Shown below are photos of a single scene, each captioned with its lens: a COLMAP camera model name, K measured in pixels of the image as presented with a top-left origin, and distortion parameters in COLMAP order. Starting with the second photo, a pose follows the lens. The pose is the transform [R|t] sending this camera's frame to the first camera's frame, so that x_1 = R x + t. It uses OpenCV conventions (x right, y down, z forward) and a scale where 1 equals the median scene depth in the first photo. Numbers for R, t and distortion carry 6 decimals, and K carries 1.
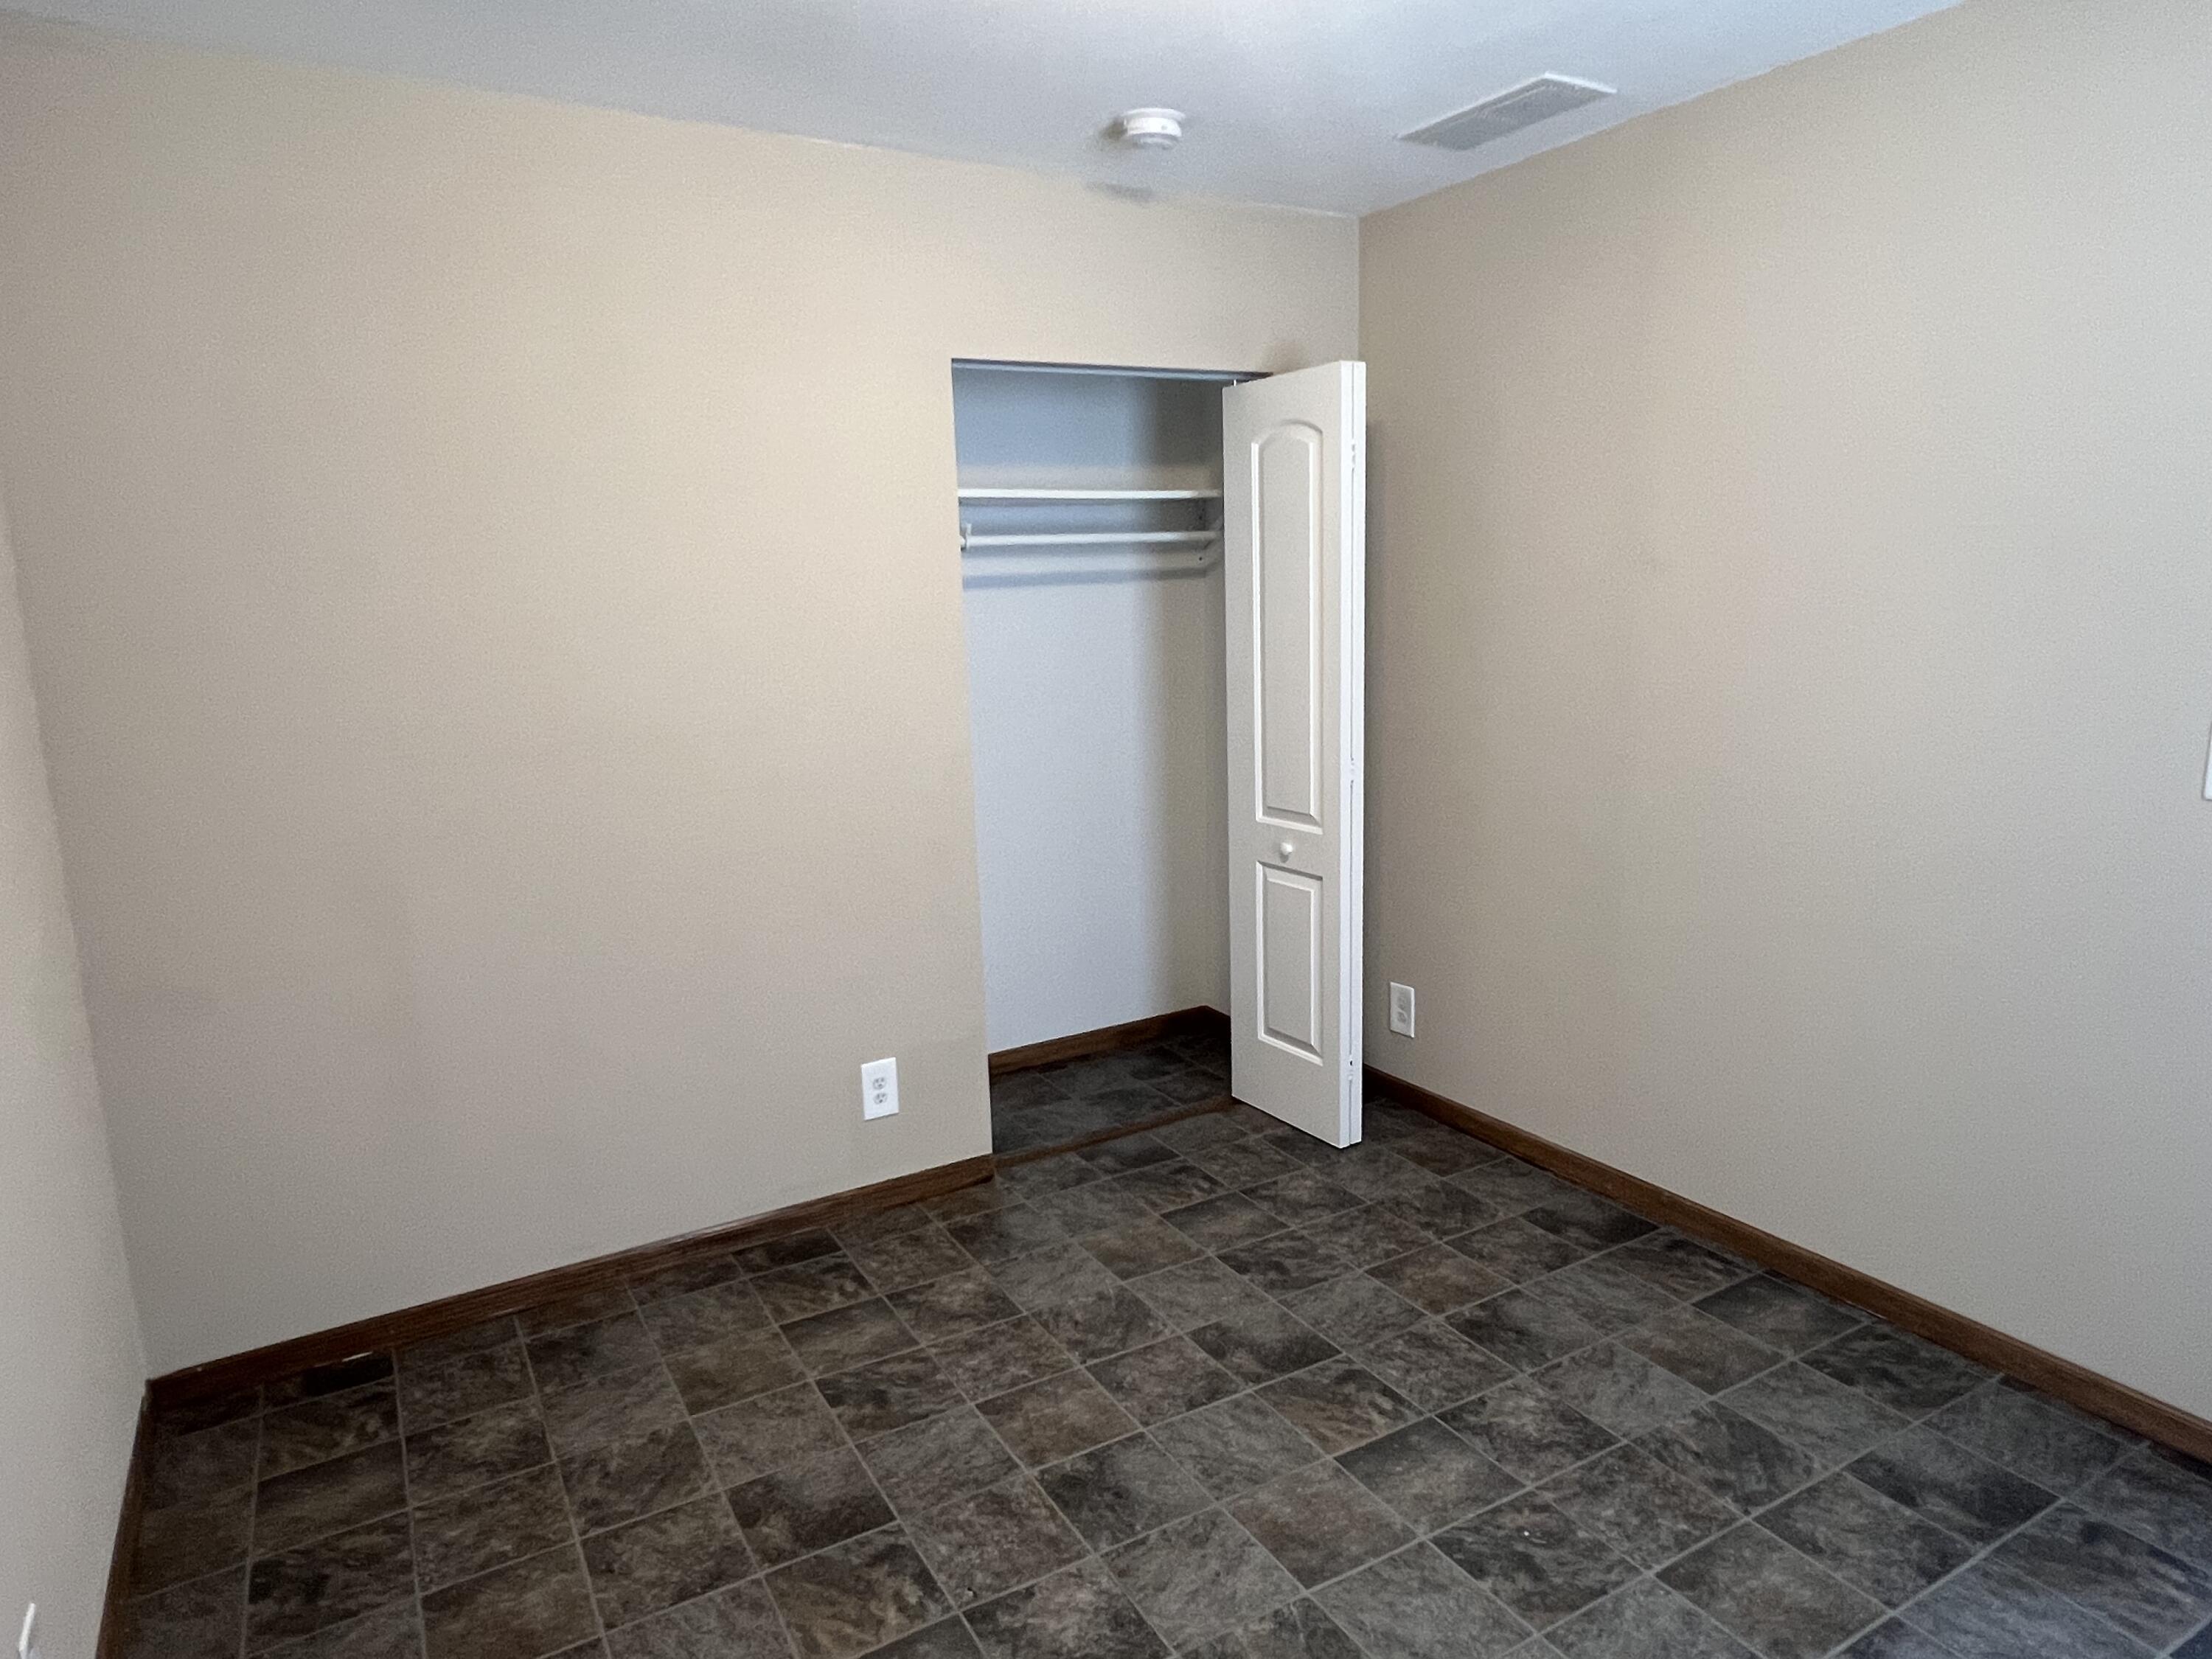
lens RADIAL K [[1358.3, 0, 1104.7], [0, 1358.3, 829.5], [0, 0, 1]] dist [-0.006371, 0.002760]
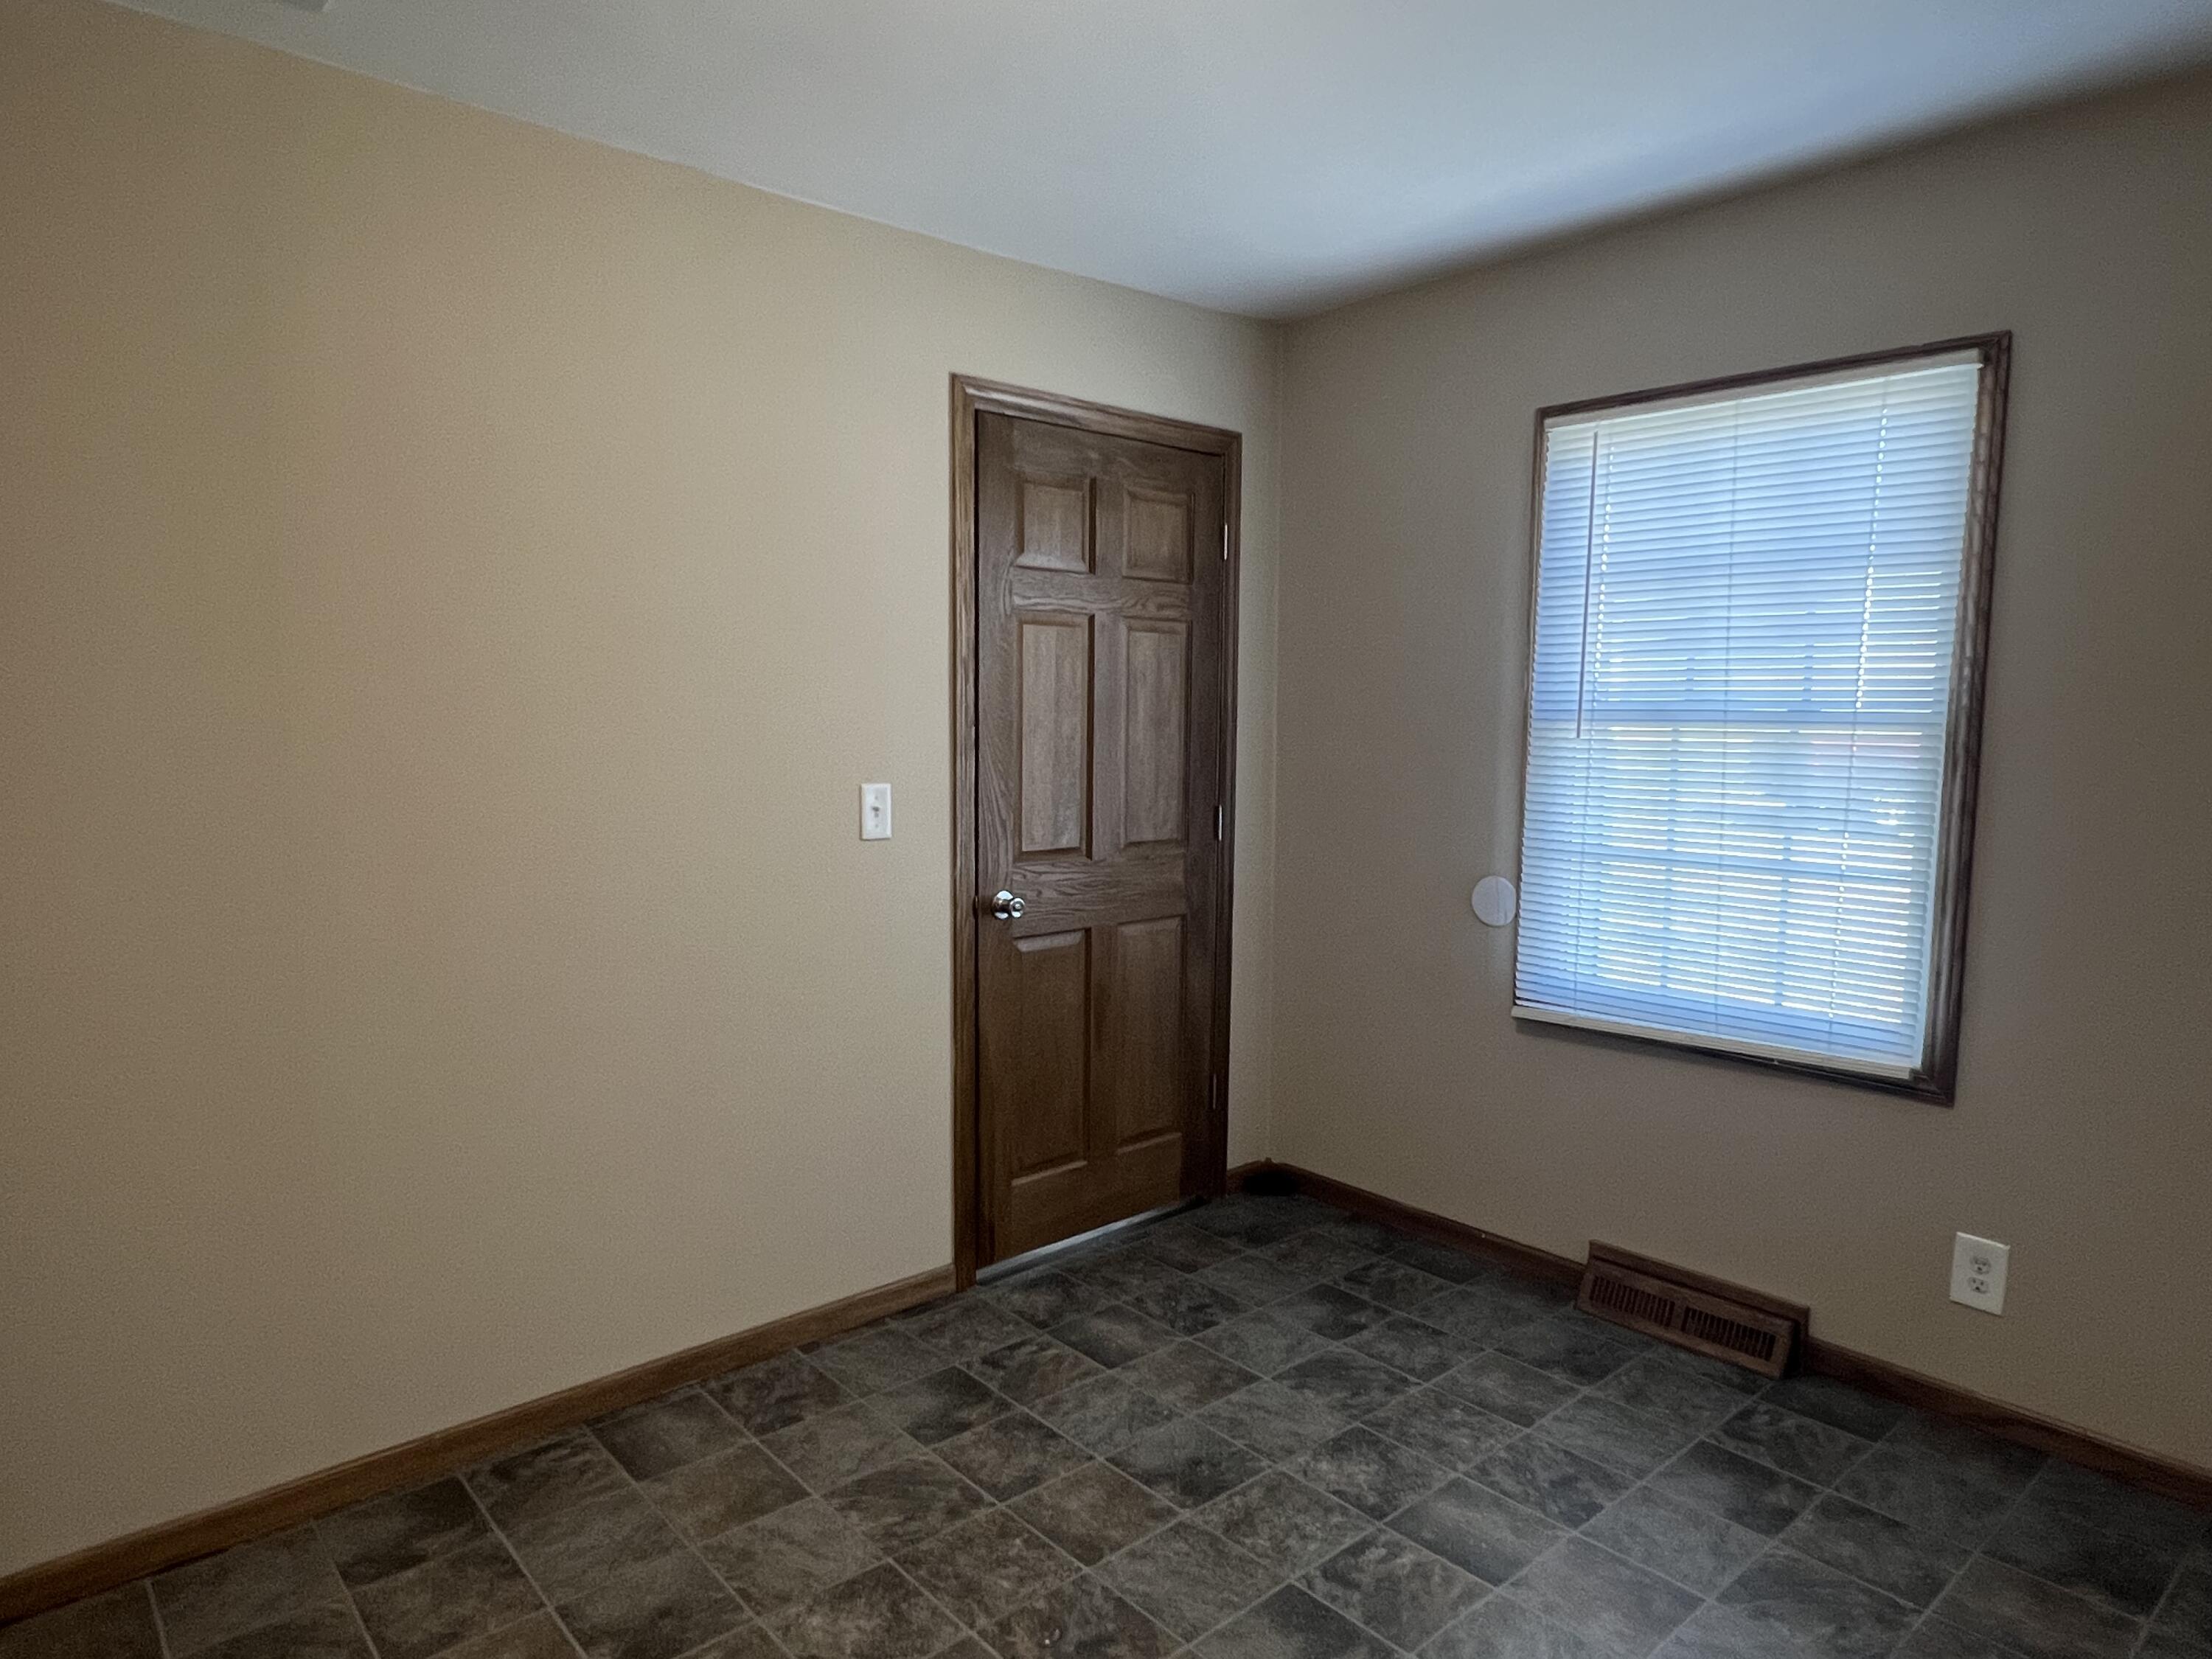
lens RADIAL K [[1358.3, 0, 1105.2], [0, 1358.3, 830.5], [0, 0, 1]] dist [-0.006371, 0.002760]
pose [[-0.203598, -0.061616, 0.977114, -0.510093], [0.176737, 0.979309, 0.098581, -0.101544], [-0.962970, 0.192763, -0.188496, 0.908788]]
